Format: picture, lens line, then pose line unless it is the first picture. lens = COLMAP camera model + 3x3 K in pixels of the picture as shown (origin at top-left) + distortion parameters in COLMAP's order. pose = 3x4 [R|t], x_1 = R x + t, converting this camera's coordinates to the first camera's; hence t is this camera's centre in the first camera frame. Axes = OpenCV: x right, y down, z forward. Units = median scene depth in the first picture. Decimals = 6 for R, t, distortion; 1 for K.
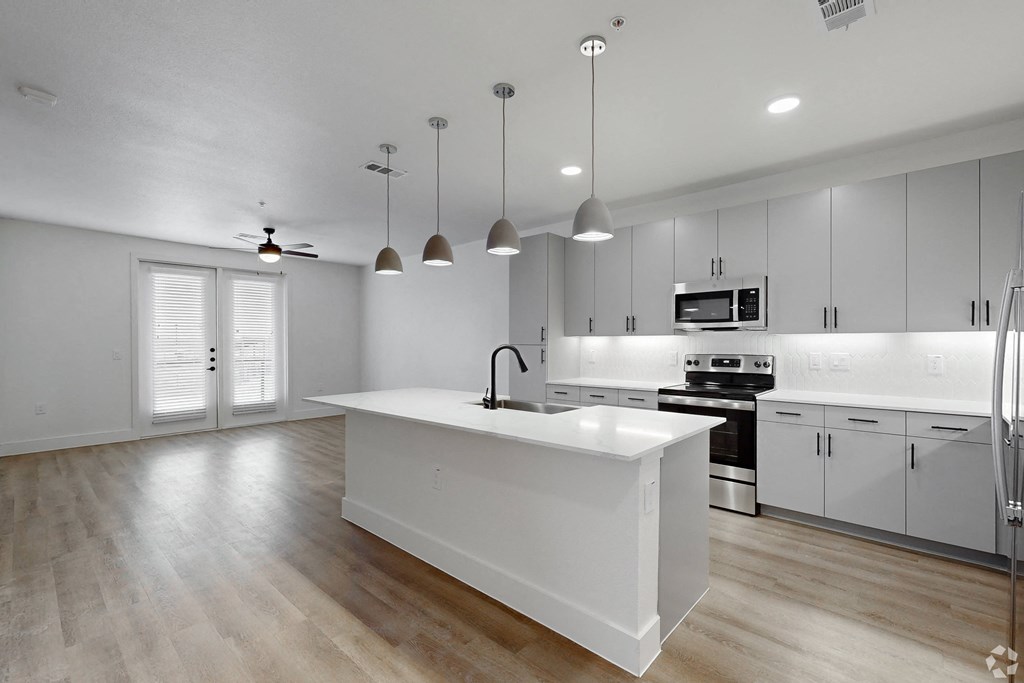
lens RADIAL K [[409.5, 0, 504.4], [0, 409.5, 337.6], [0, 0, 1]] dist [-0.002317, -0.000362]
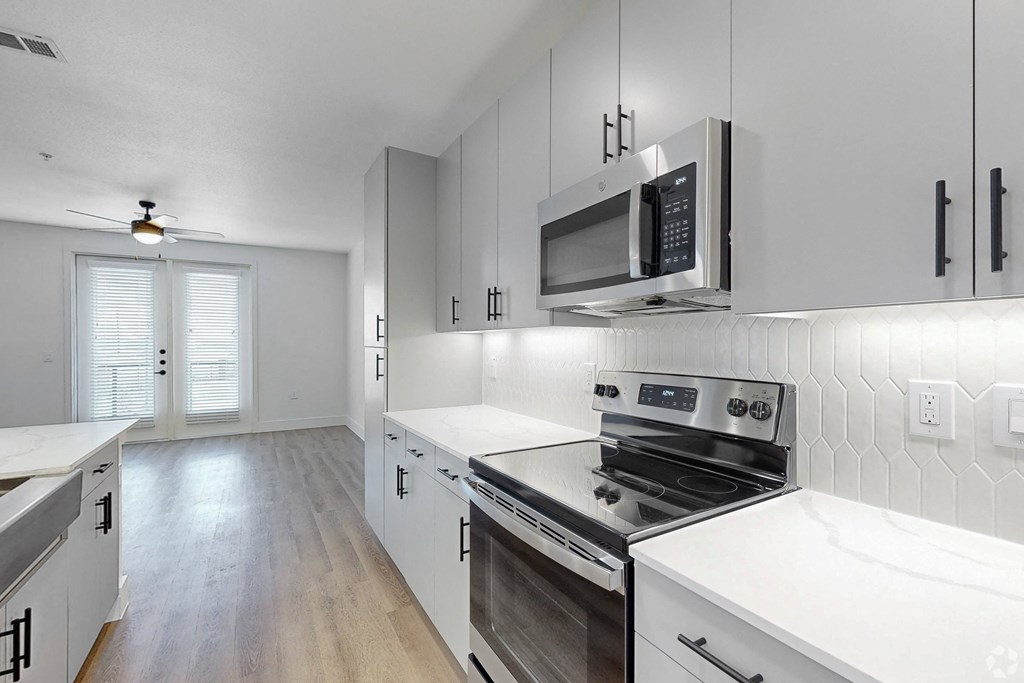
lens RADIAL K [[426.3, 0, 503.2], [0, 426.3, 337.2], [0, 0, 1]] dist [-0.001690, -0.000114]
pose [[0.965043, -0.005477, -0.262035, 0.499901], [0.005613, 0.999984, -0.000228, 0.006086], [0.262032, -0.001251, 0.965058, 0.581351]]
